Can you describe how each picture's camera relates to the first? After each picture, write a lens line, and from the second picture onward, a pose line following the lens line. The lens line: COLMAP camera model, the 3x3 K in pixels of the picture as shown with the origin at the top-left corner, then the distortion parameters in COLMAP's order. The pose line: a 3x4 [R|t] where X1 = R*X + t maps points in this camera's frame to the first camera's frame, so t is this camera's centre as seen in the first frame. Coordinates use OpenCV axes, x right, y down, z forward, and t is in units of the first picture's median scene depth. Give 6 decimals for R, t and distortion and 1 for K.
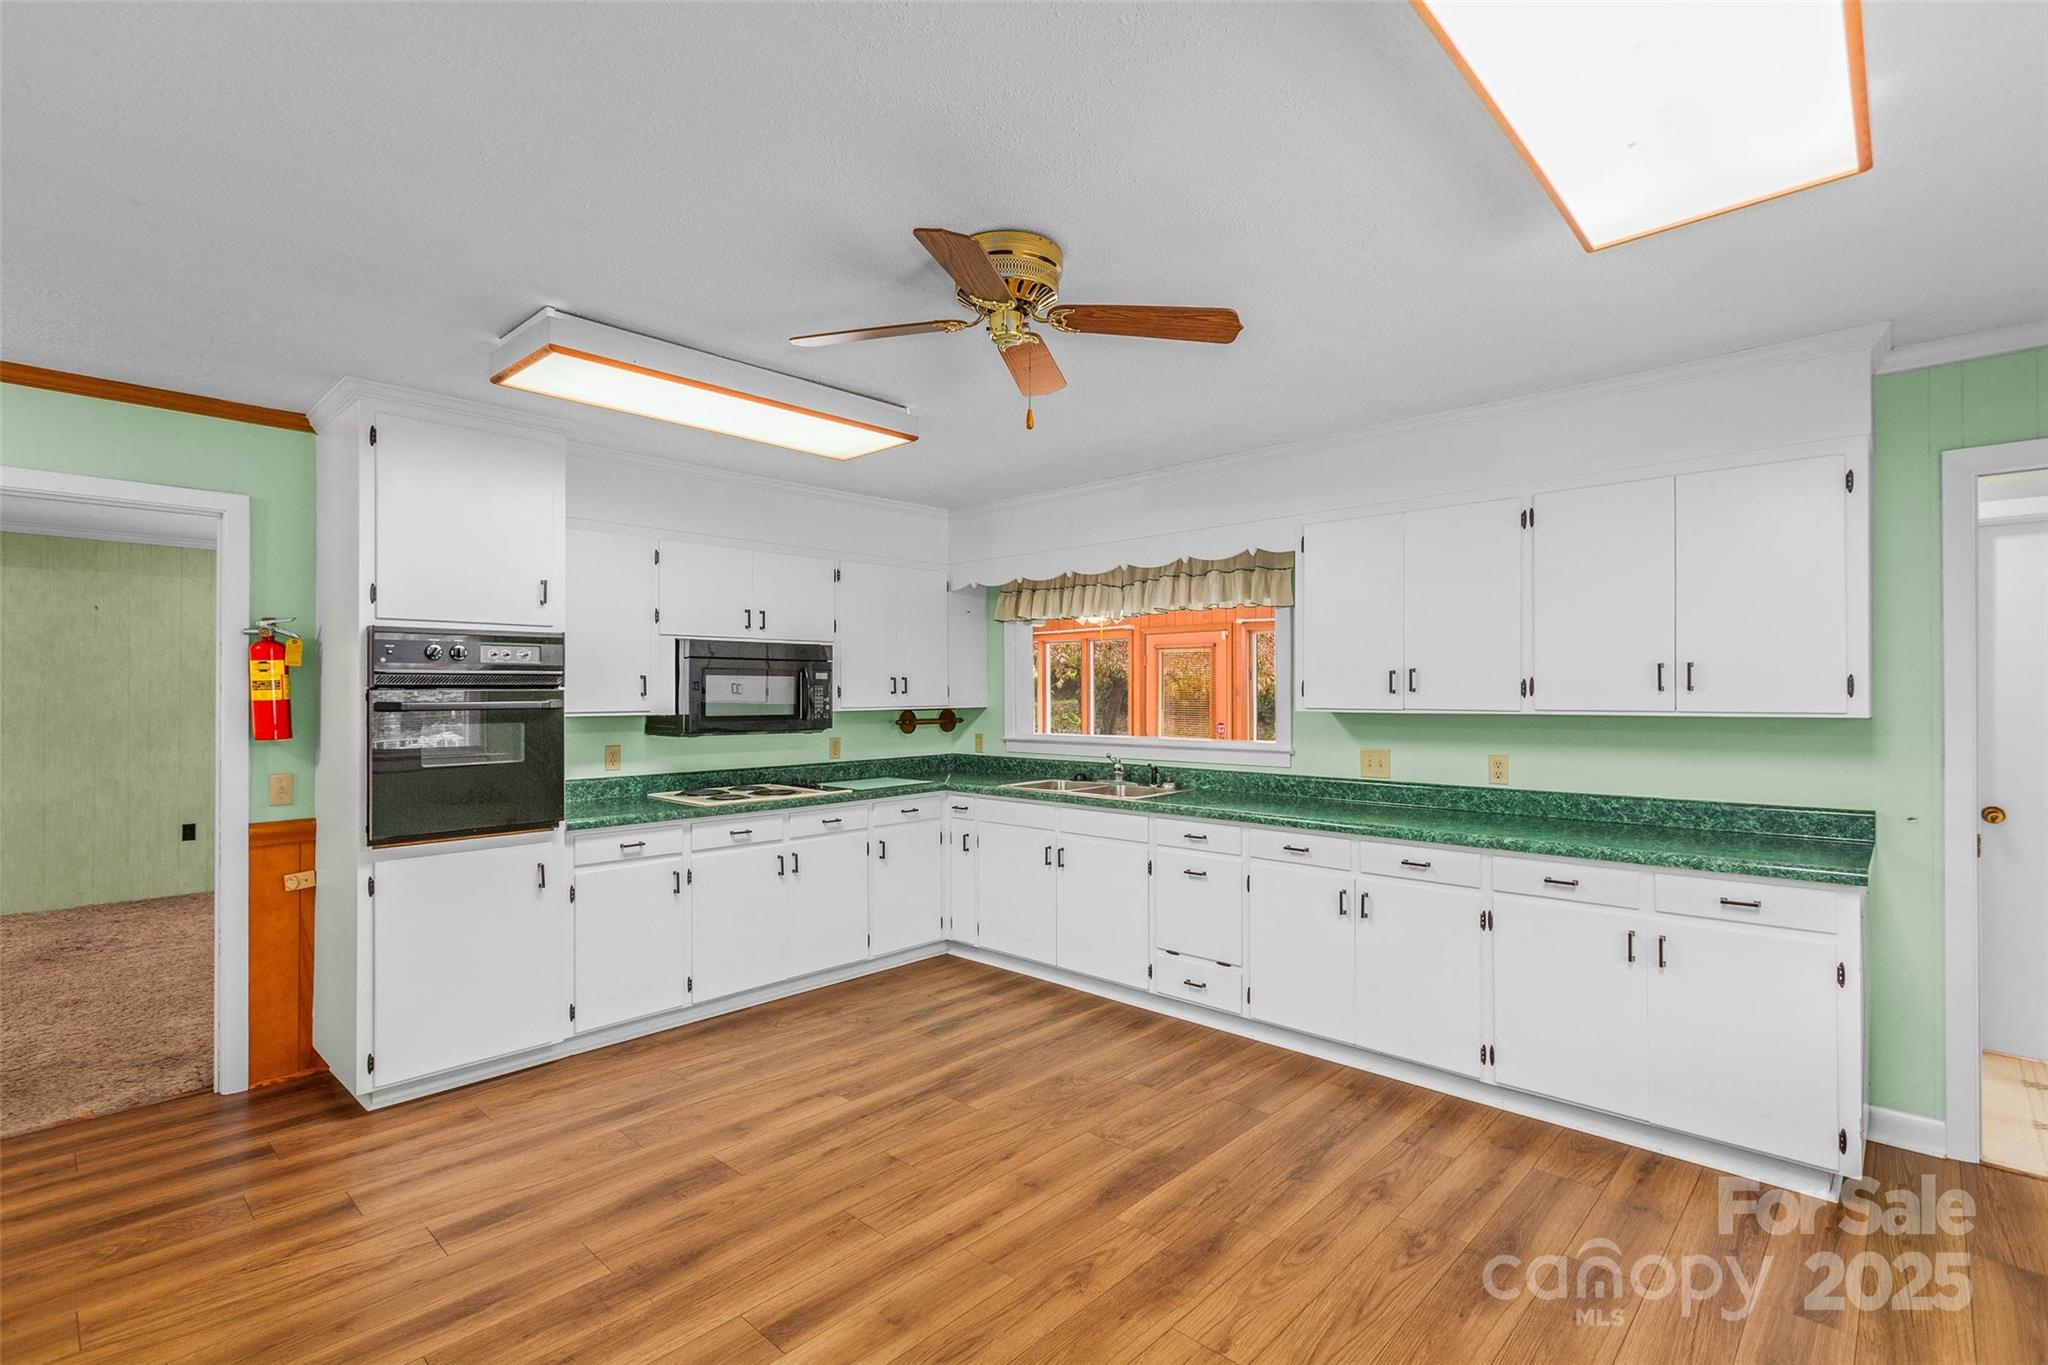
lens RADIAL K [[950.6, 0, 1012.9], [0, 950.6, 686.4], [0, 0, 1]] dist [-0.003961, -0.000141]
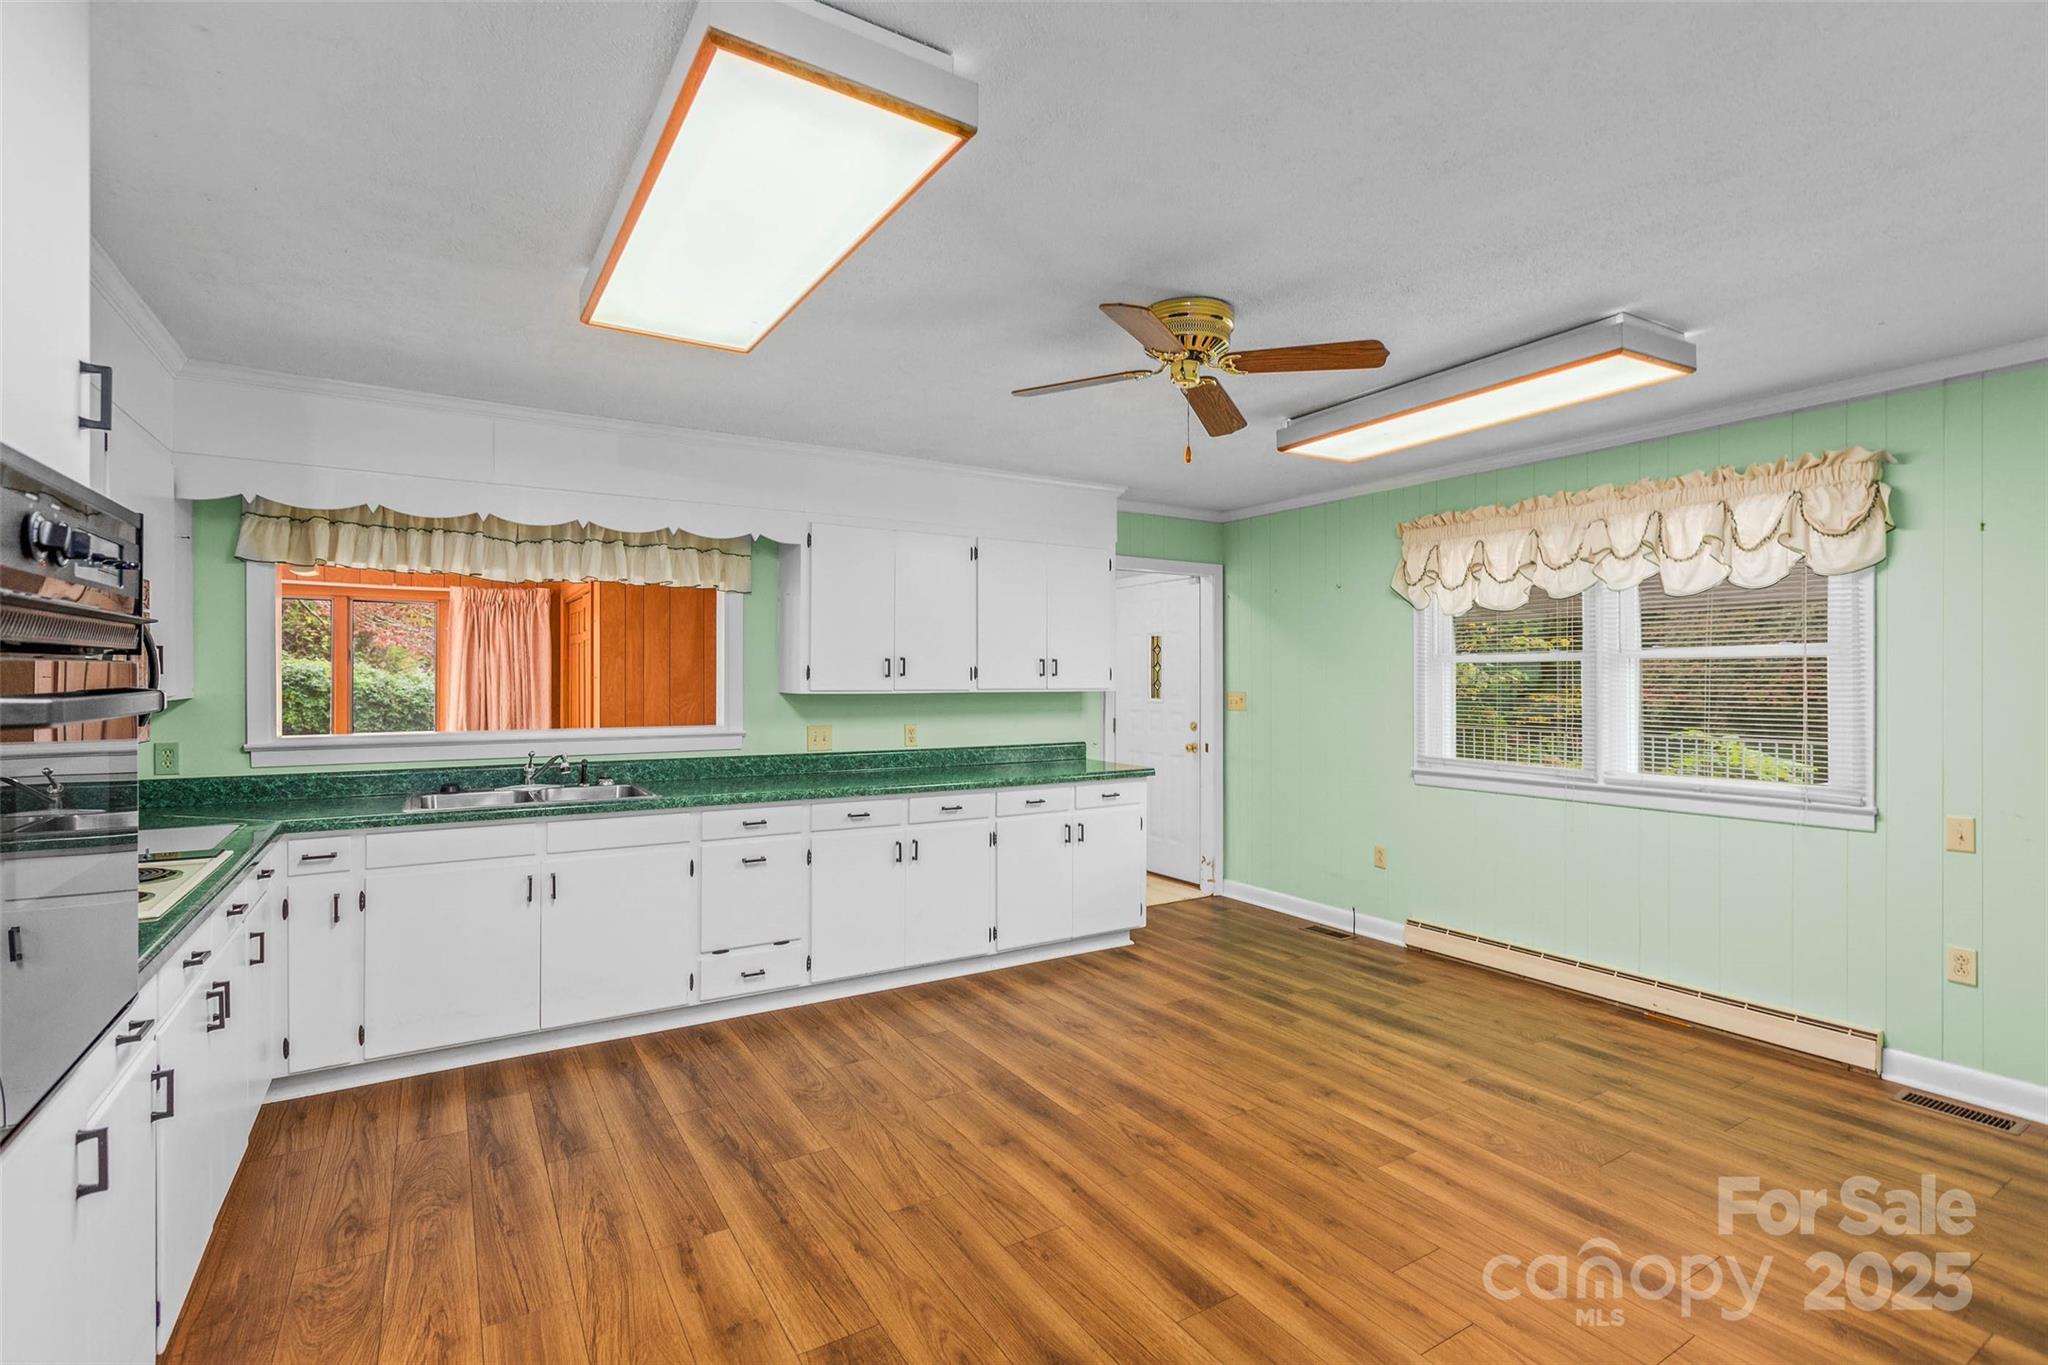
lens RADIAL K [[950.6, 0, 1016.4], [0, 950.6, 680.4], [0, 0, 1]] dist [-0.003961, -0.000141]
pose [[0.249739, -0.009709, 0.968264, -0.771320], [-0.015355, 0.999784, 0.013985, -0.008837], [-0.968191, -0.018361, 0.249536, 0.556582]]
